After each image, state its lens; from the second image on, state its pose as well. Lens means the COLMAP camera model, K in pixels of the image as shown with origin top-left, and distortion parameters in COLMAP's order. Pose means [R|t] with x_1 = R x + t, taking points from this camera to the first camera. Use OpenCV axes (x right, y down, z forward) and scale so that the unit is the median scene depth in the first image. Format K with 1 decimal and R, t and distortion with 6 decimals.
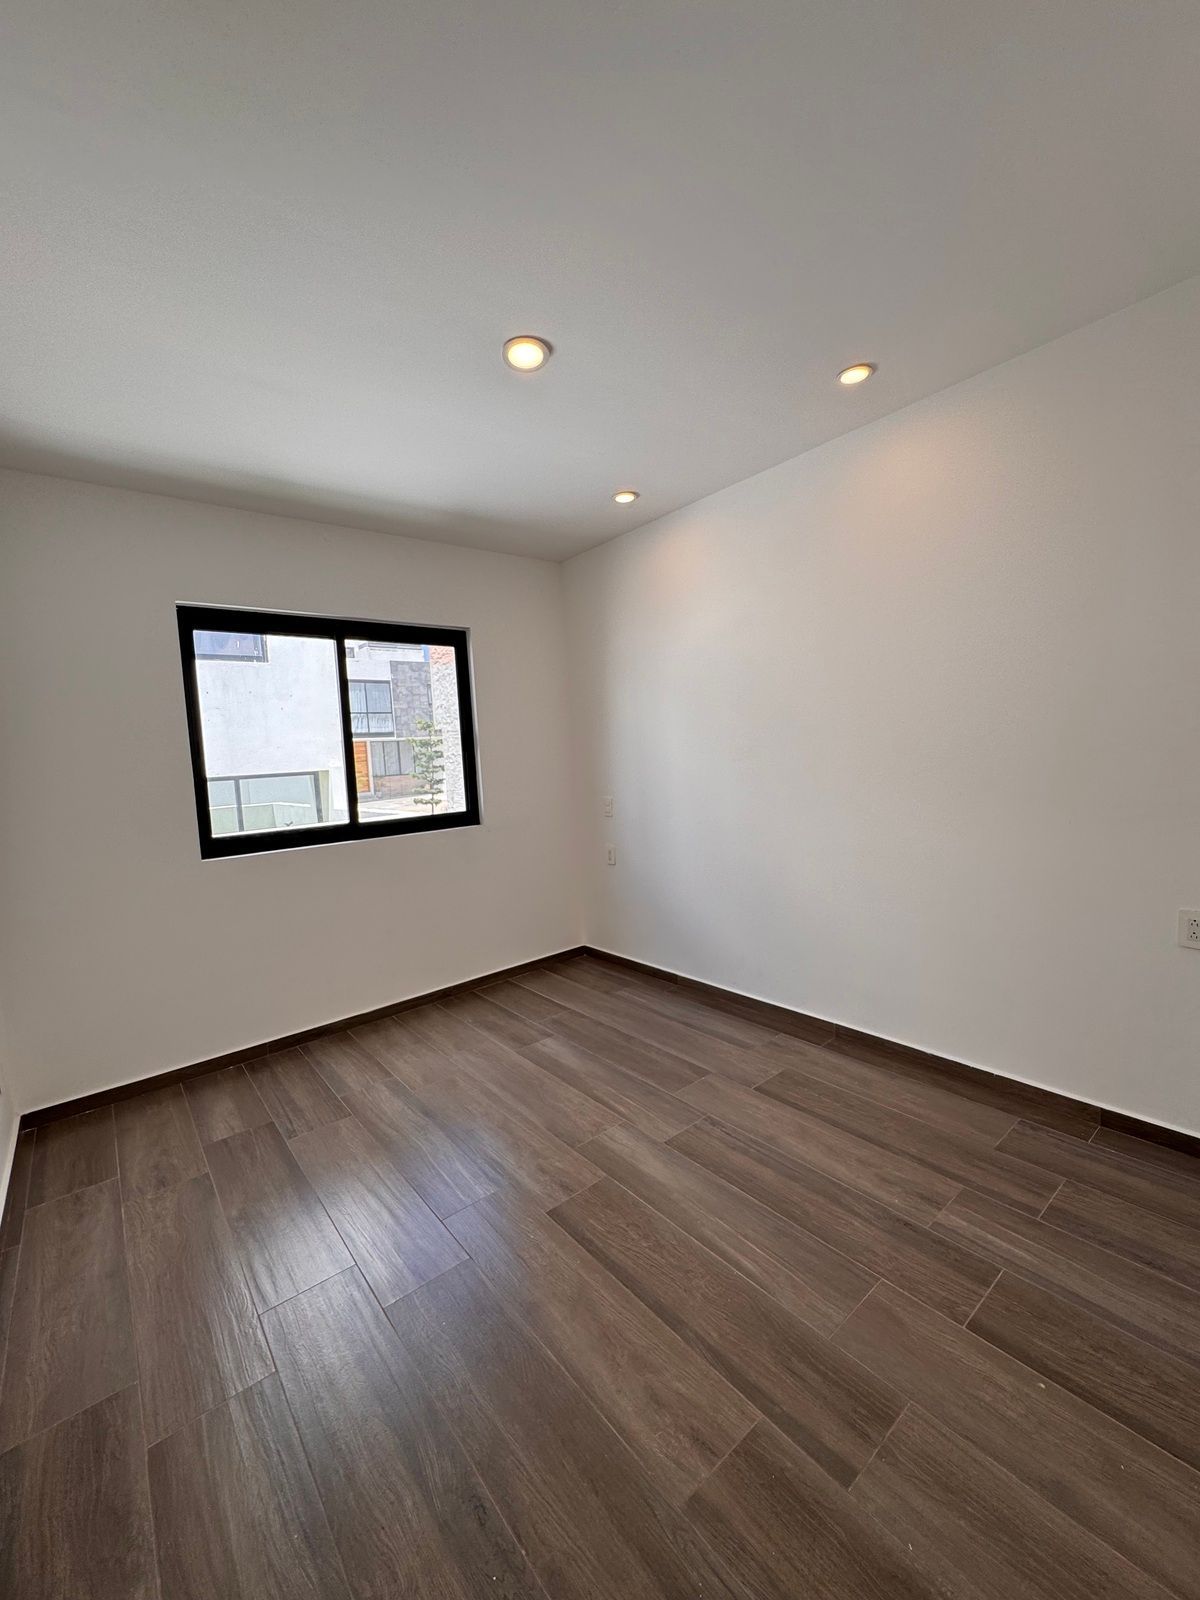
lens RADIAL K [[661.4, 0, 603.3], [0, 661.4, 785.9], [0, 0, 1]] dist [0.056268, -0.000020]
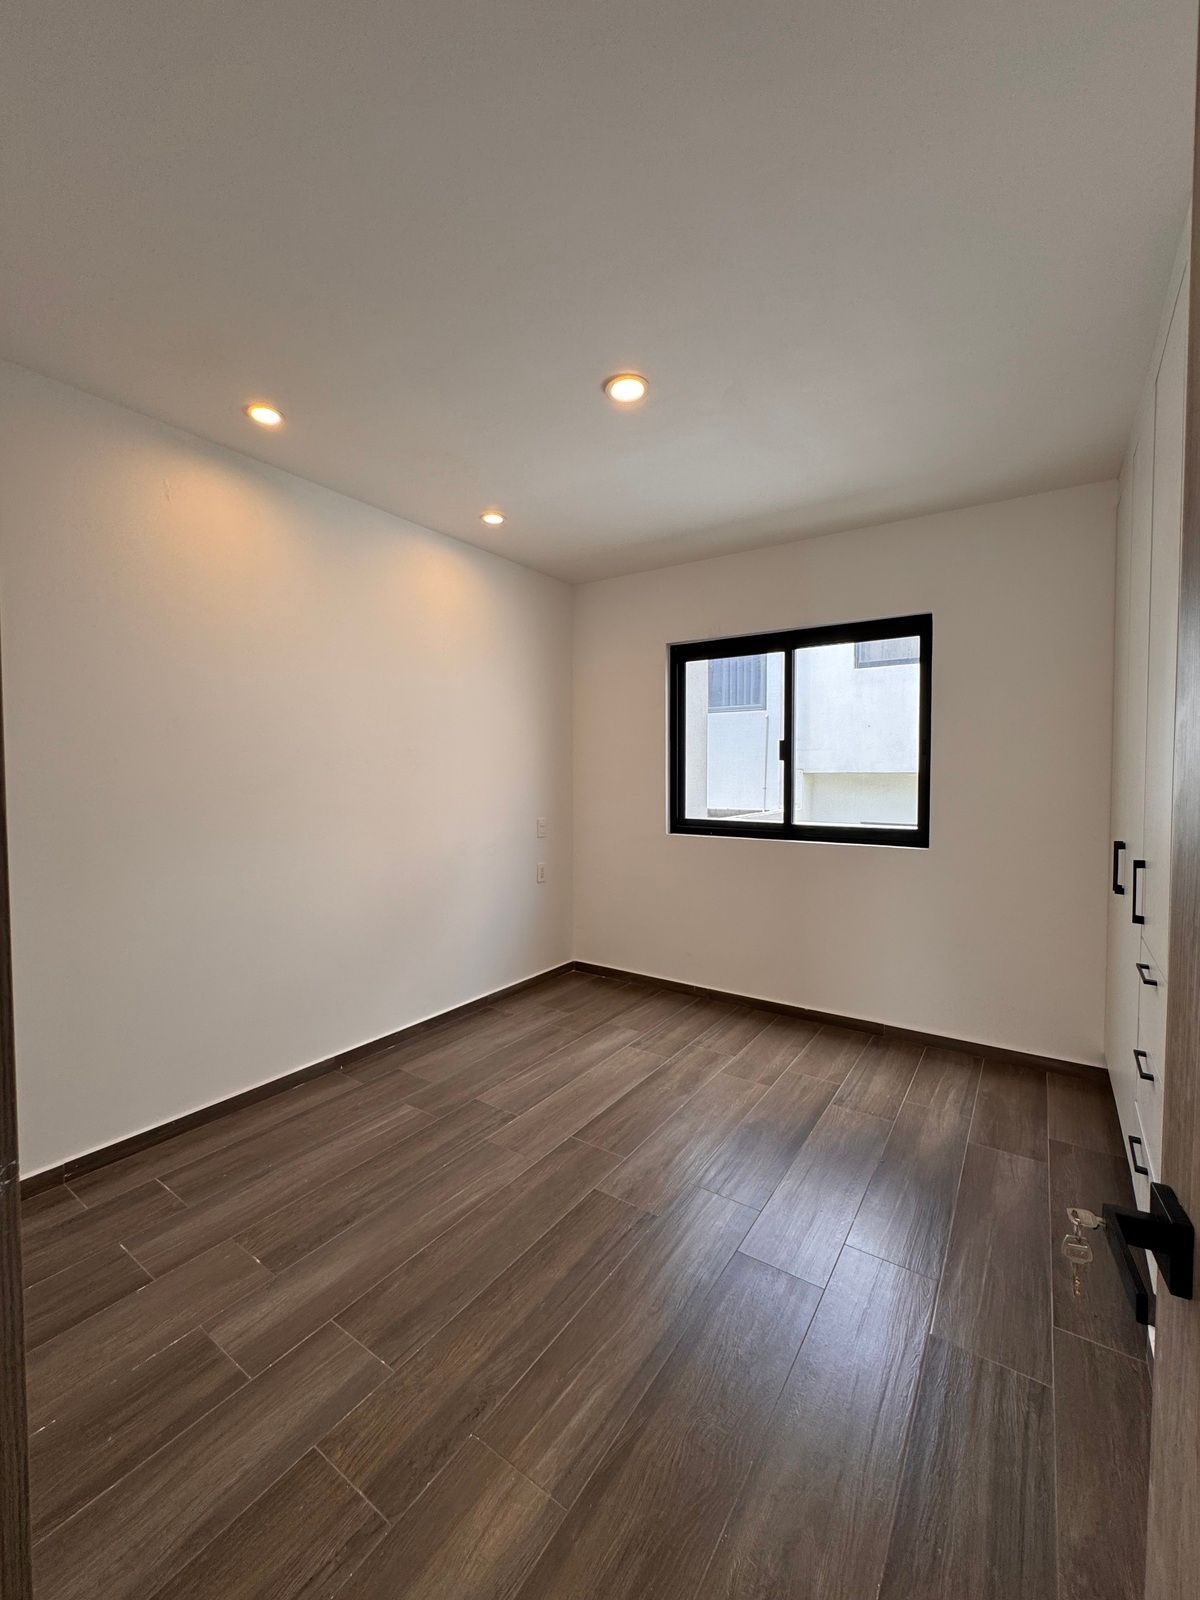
lens RADIAL K [[626.7, 0, 576.4], [0, 626.7, 802.0], [0, 0, 1]] dist [-0.019129, 0.000631]
pose [[0.256961, 0.107535, -0.960420, 0.665384], [-0.059226, 0.993674, 0.095412, -0.072761], [0.964605, 0.032364, 0.261704, 0.568057]]
